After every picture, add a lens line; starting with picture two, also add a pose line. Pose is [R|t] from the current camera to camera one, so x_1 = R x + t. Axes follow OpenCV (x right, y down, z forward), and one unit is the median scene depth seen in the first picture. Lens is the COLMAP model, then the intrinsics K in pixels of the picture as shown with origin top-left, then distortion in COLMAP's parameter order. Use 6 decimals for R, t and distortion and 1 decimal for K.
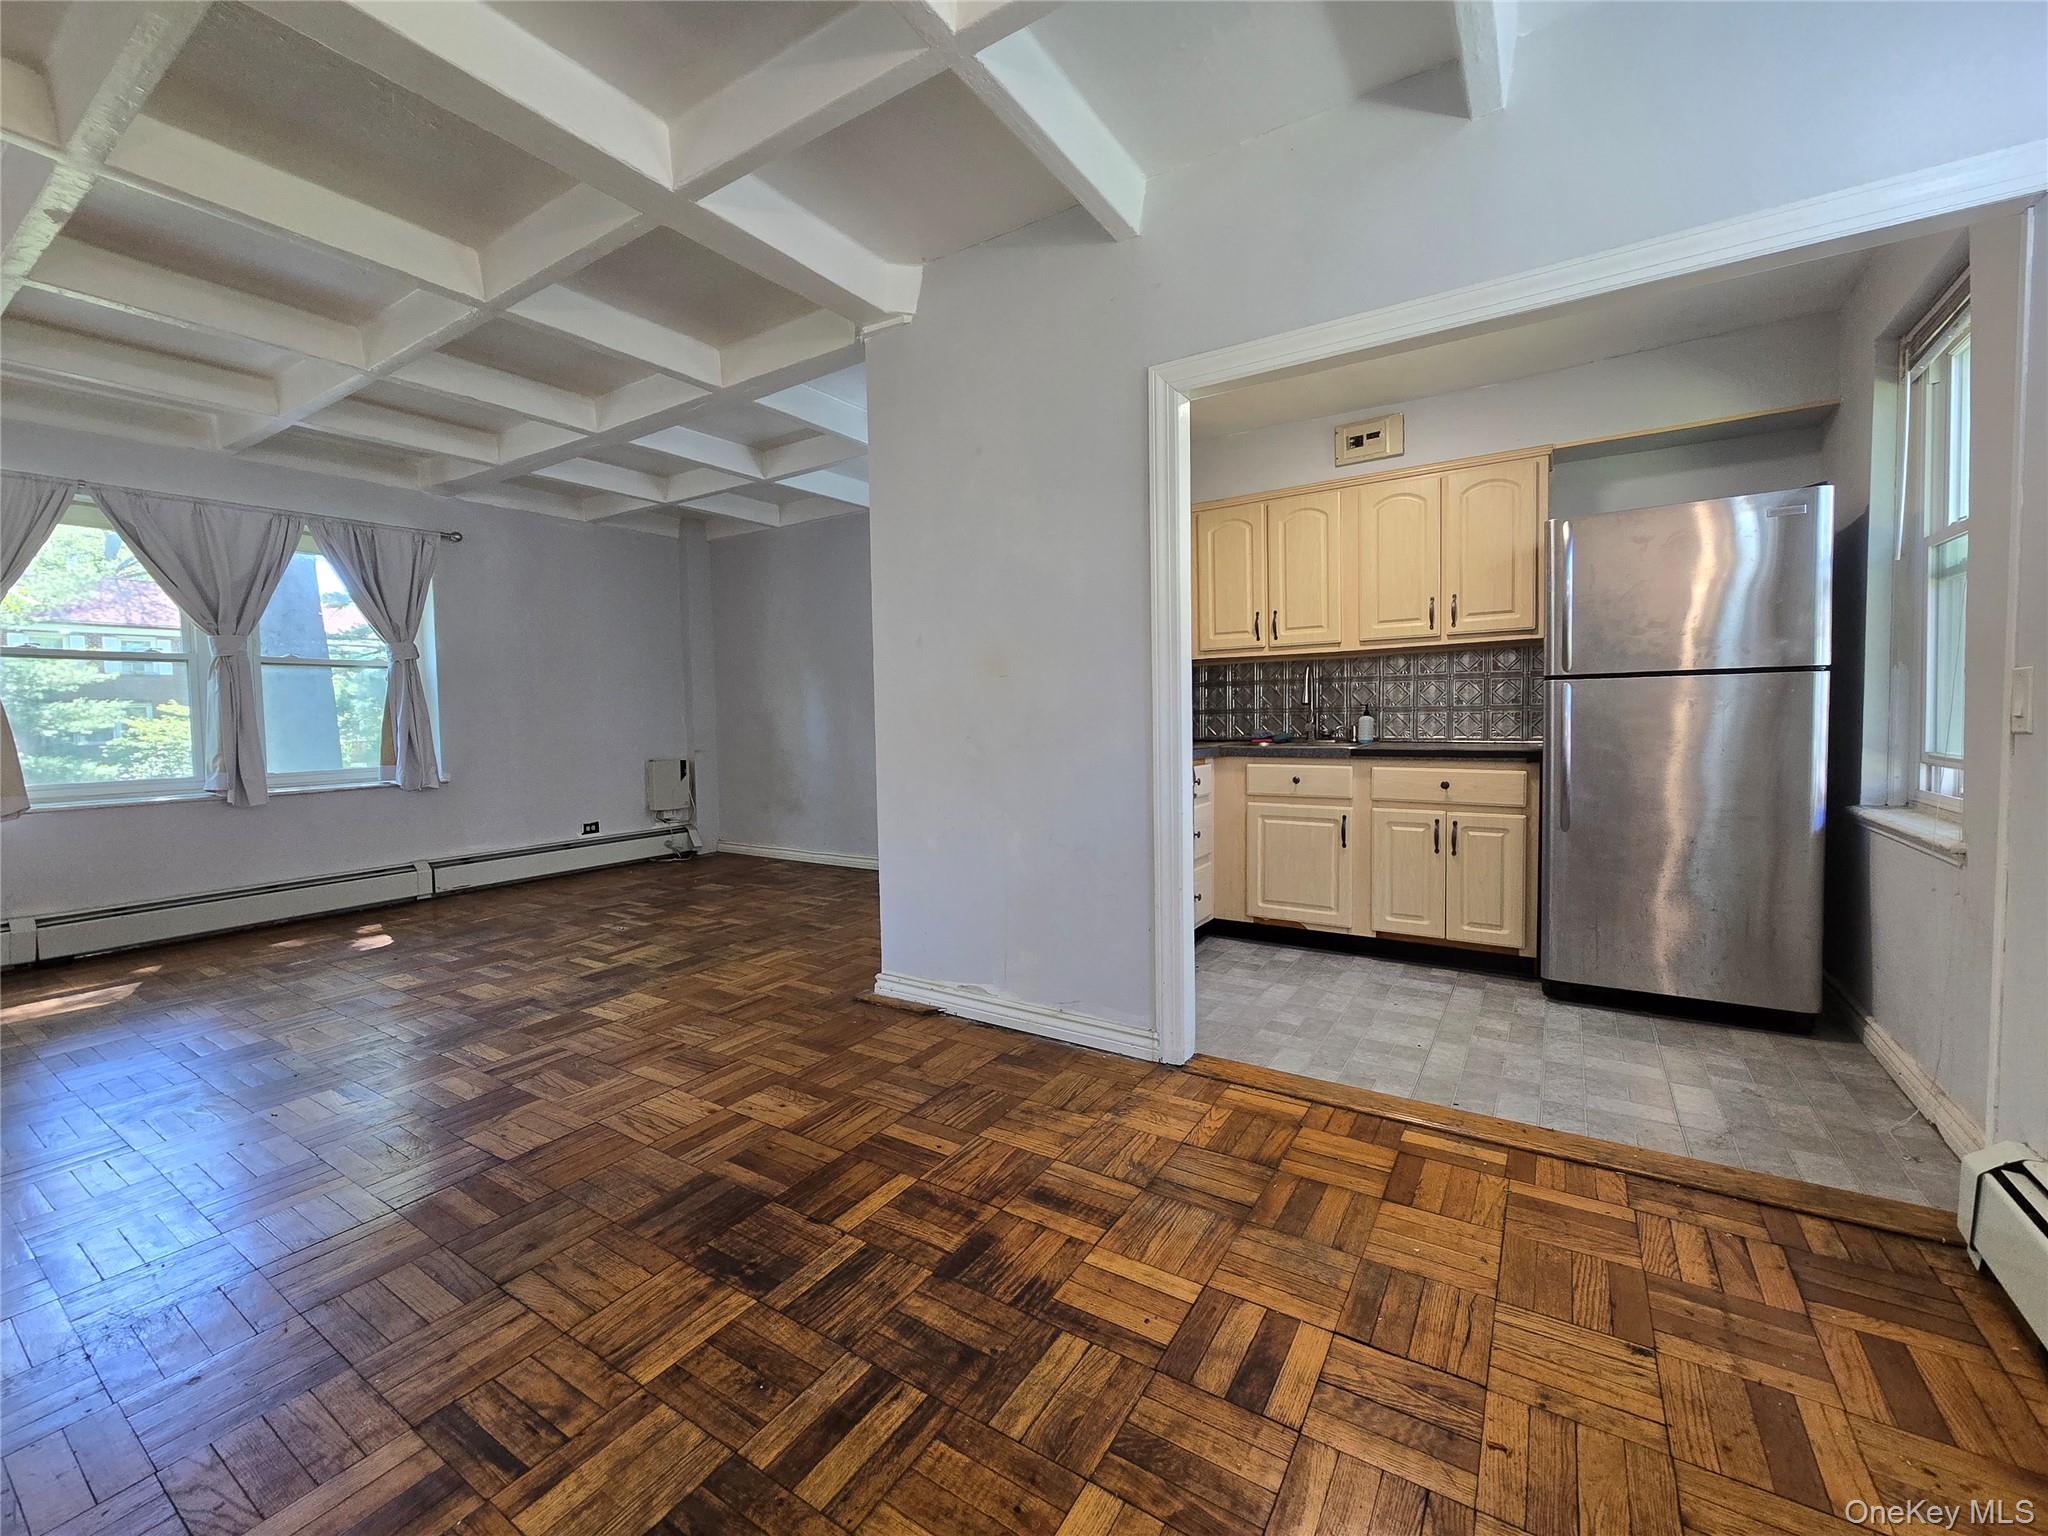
lens RADIAL K [[838.6, 0, 1028.9], [0, 838.6, 753.8], [0, 0, 1]] dist [0.001404, 0.000274]
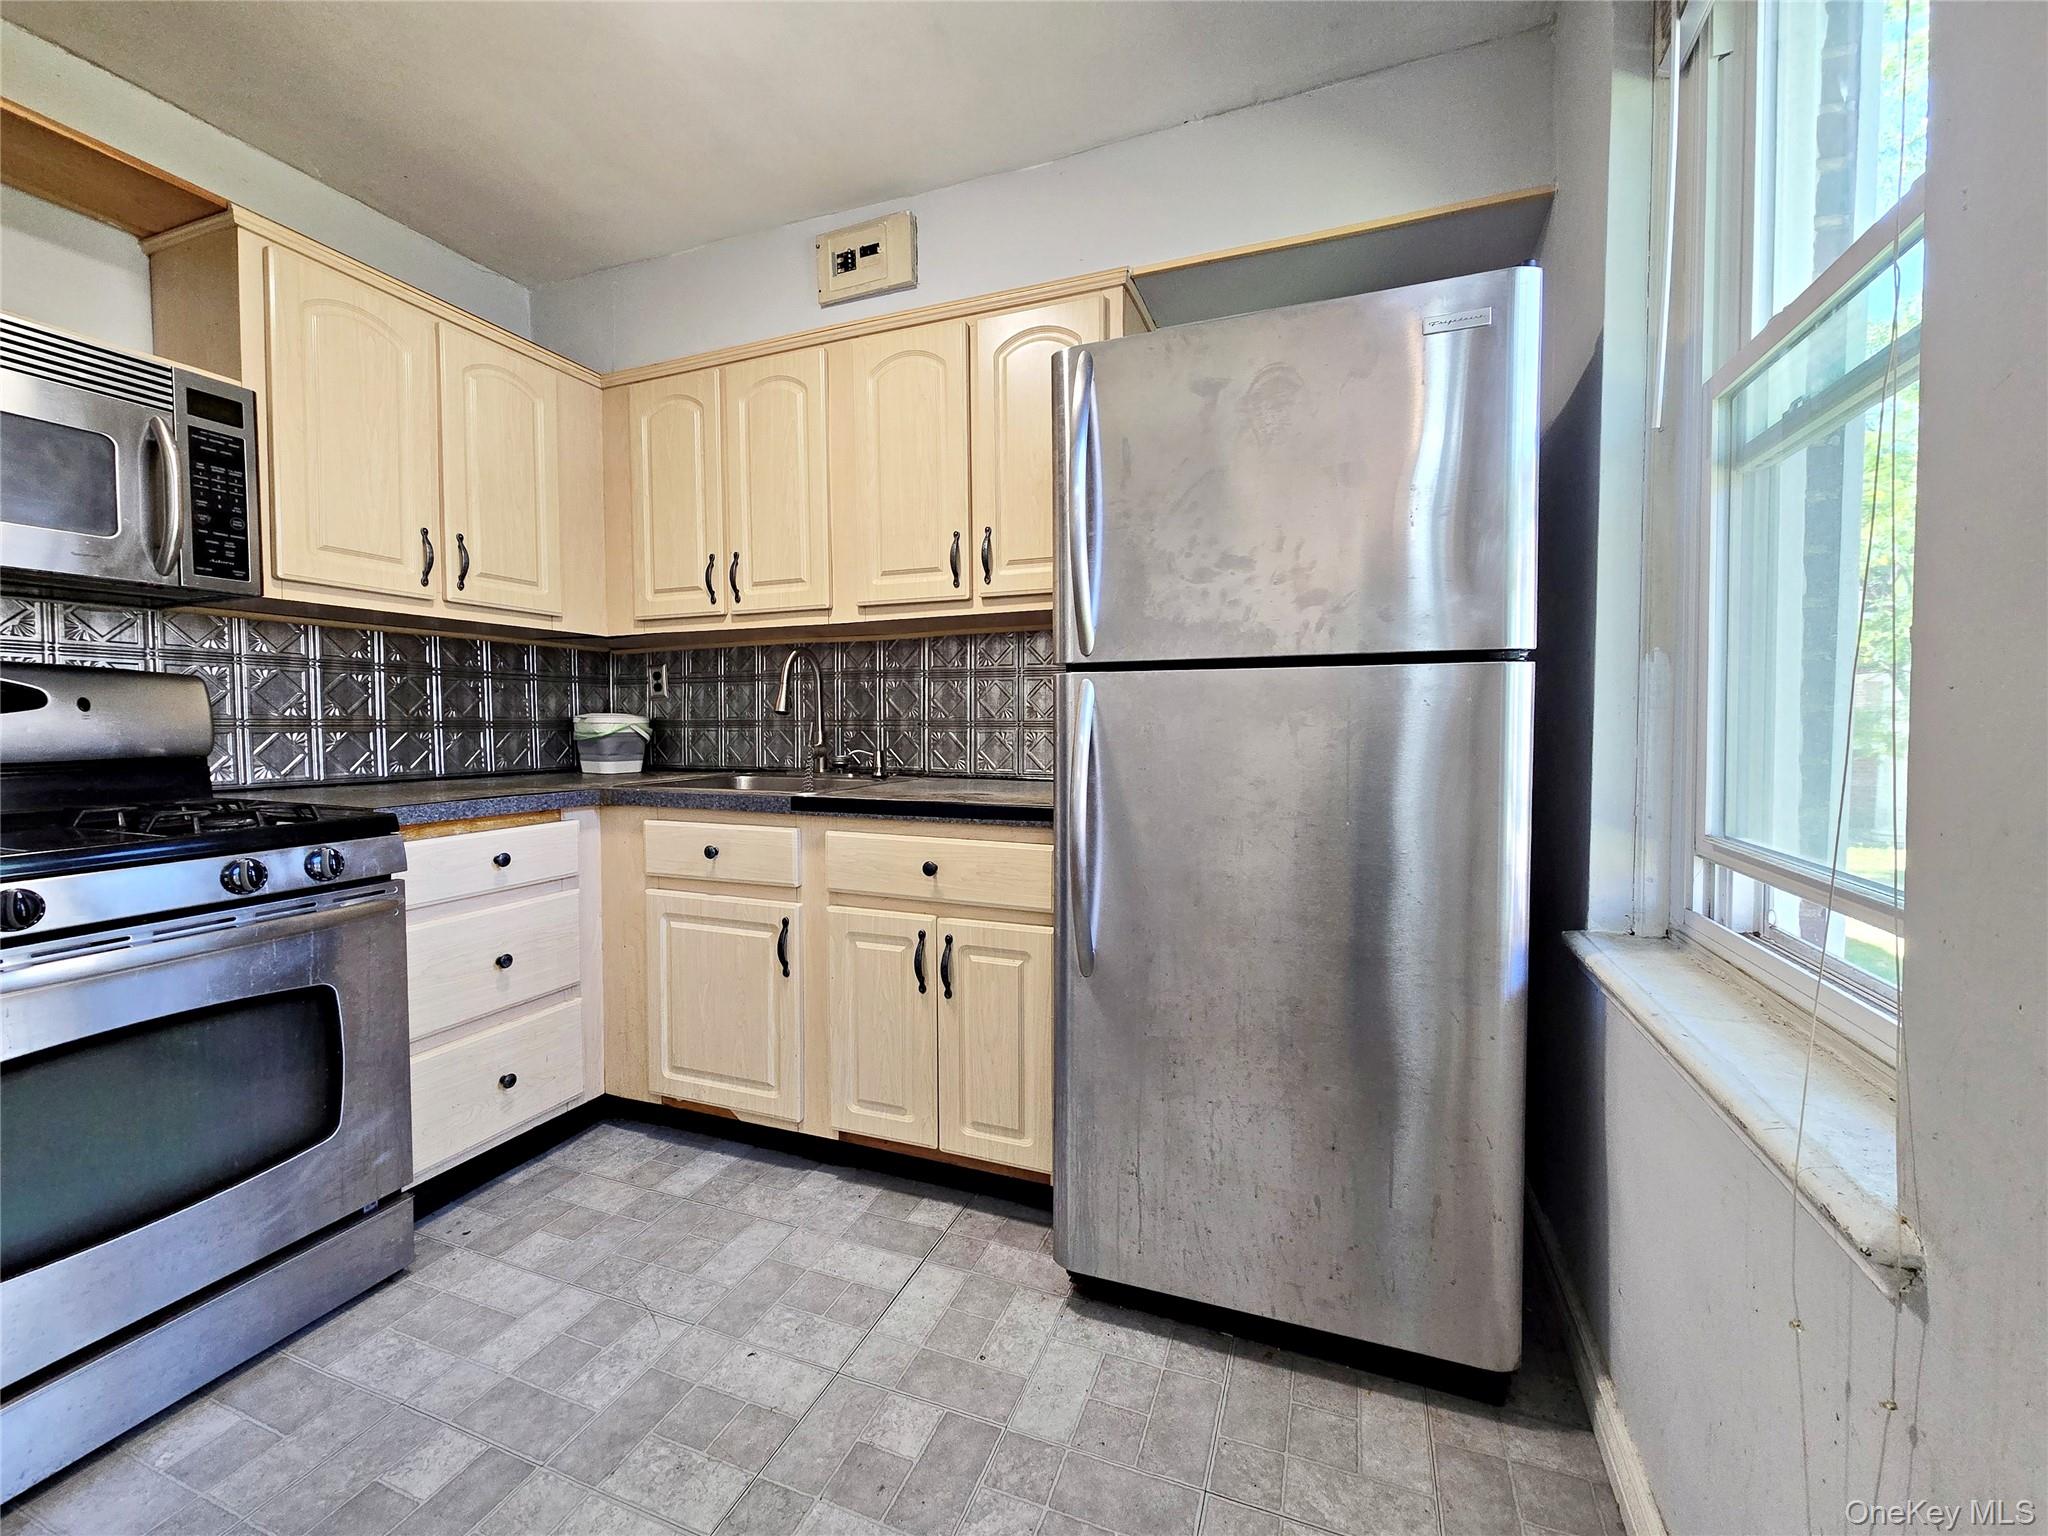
lens RADIAL K [[838.6, 0, 1028.9], [0, 838.6, 753.8], [0, 0, 1]] dist [0.001404, 0.000274]
pose [[0.979652, 0.005127, 0.200638, 0.447881], [-0.003756, 0.999967, -0.007213, -0.032208], [-0.200668, 0.006313, 0.979639, 0.458929]]
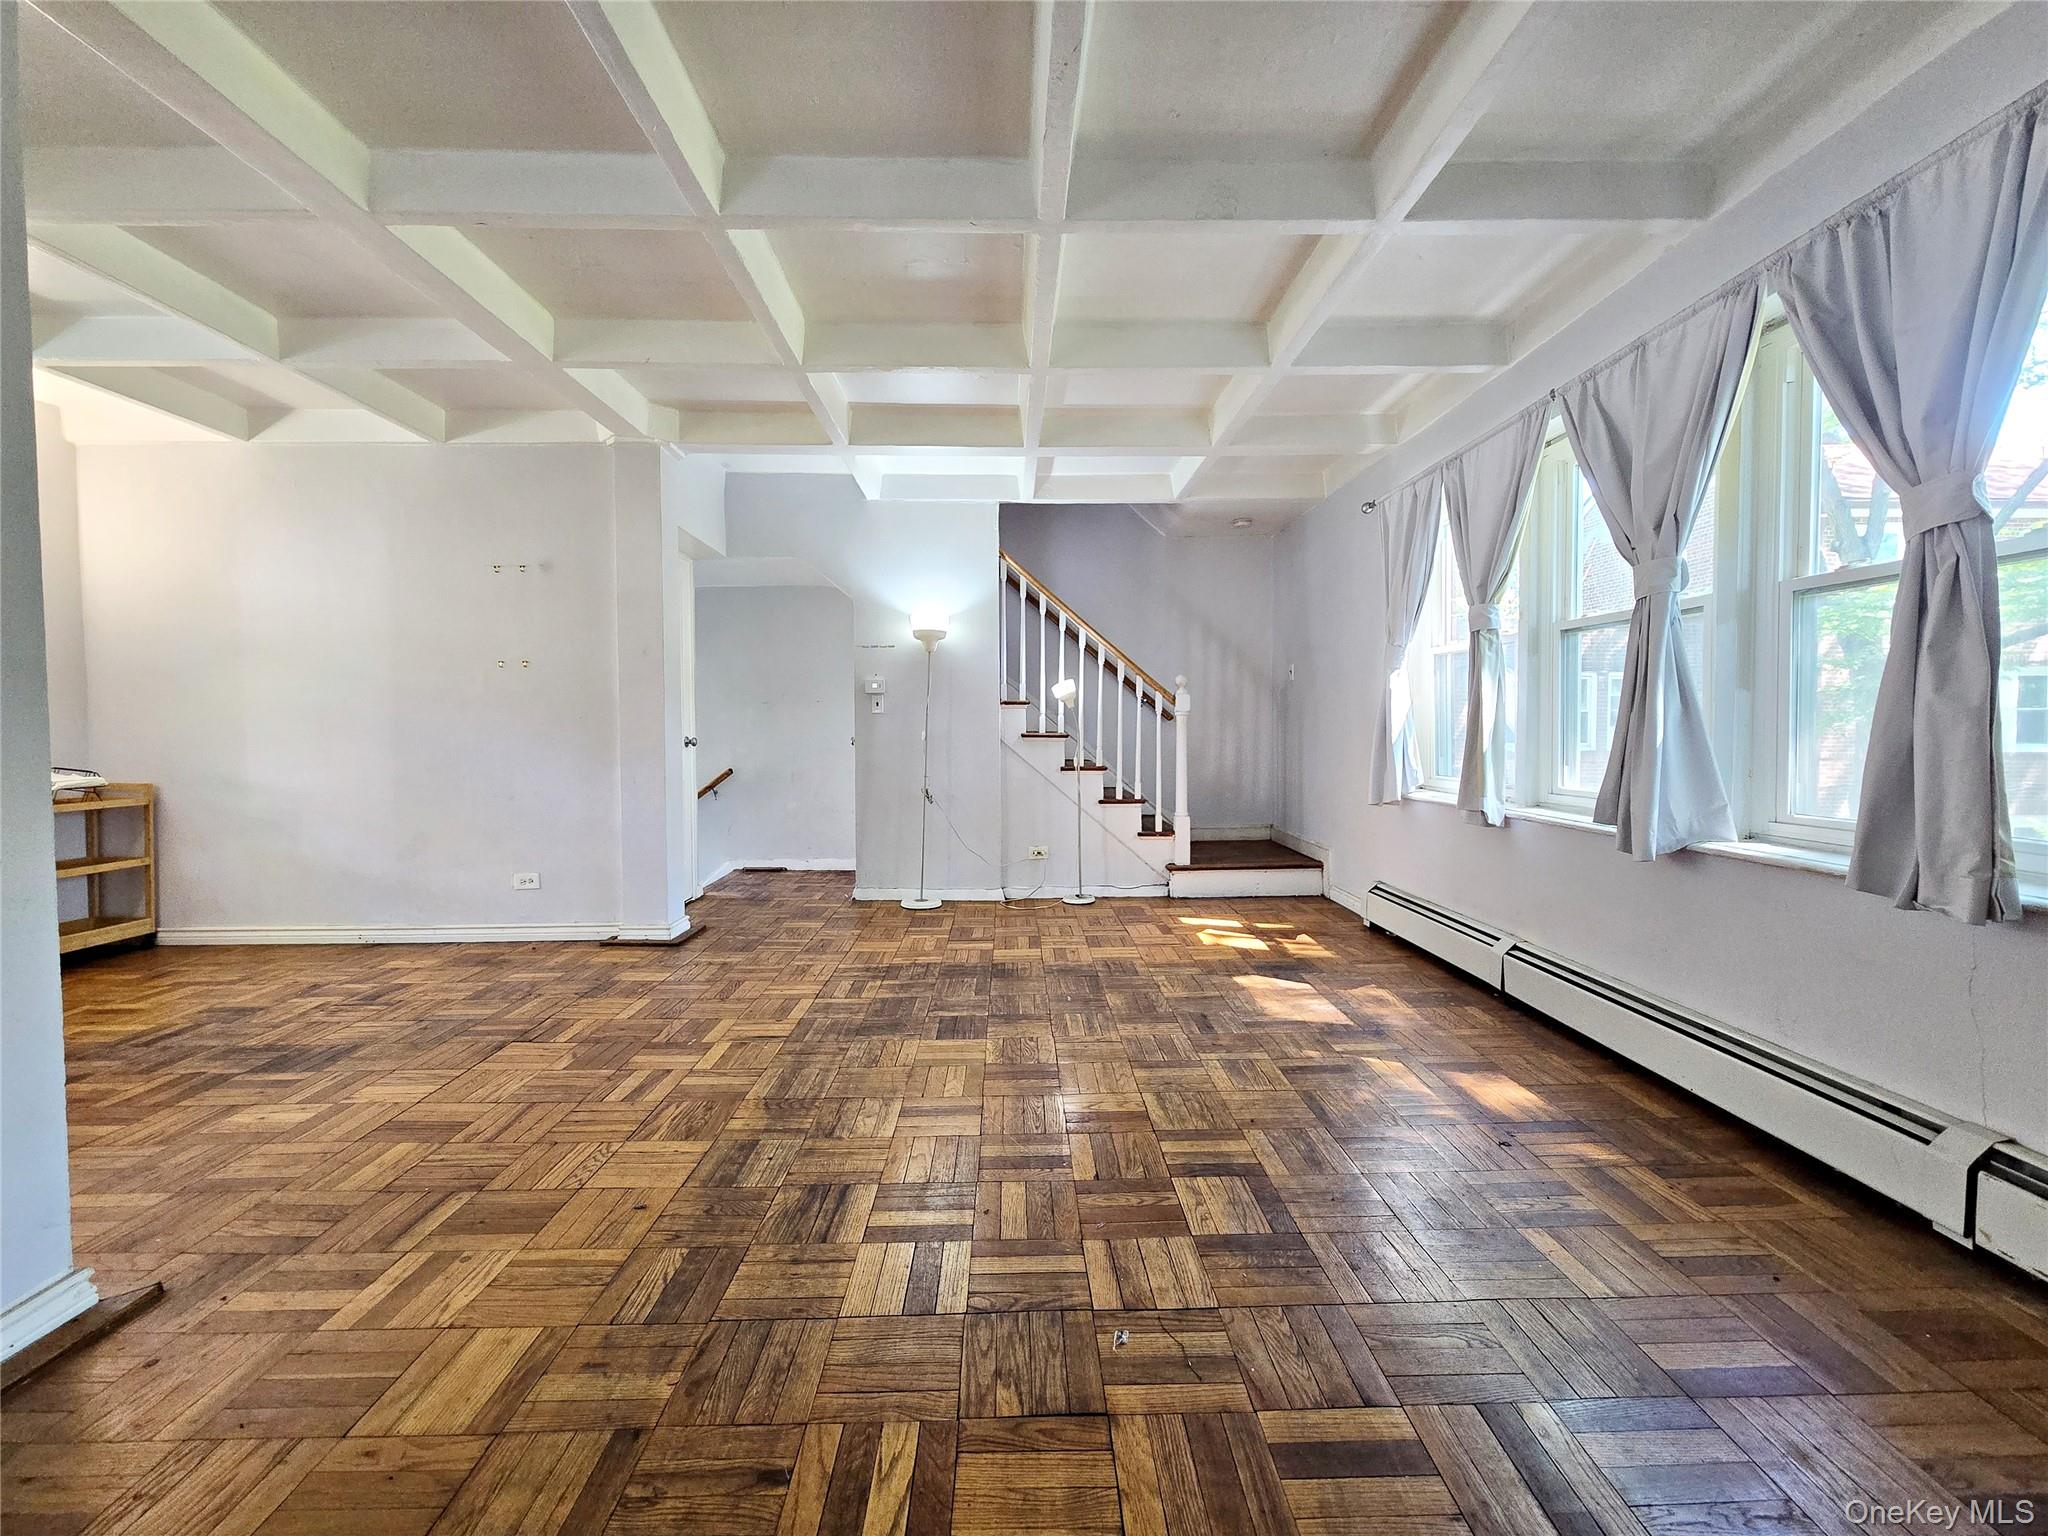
lens RADIAL K [[838.6, 0, 1028.9], [0, 838.6, 753.8], [0, 0, 1]] dist [0.001404, 0.000274]
pose [[-0.828748, 0.041787, -0.558060, -0.351312], [-0.006578, 0.996412, 0.084379, -0.070892], [0.559584, 0.073600, -0.825499, 1.587823]]
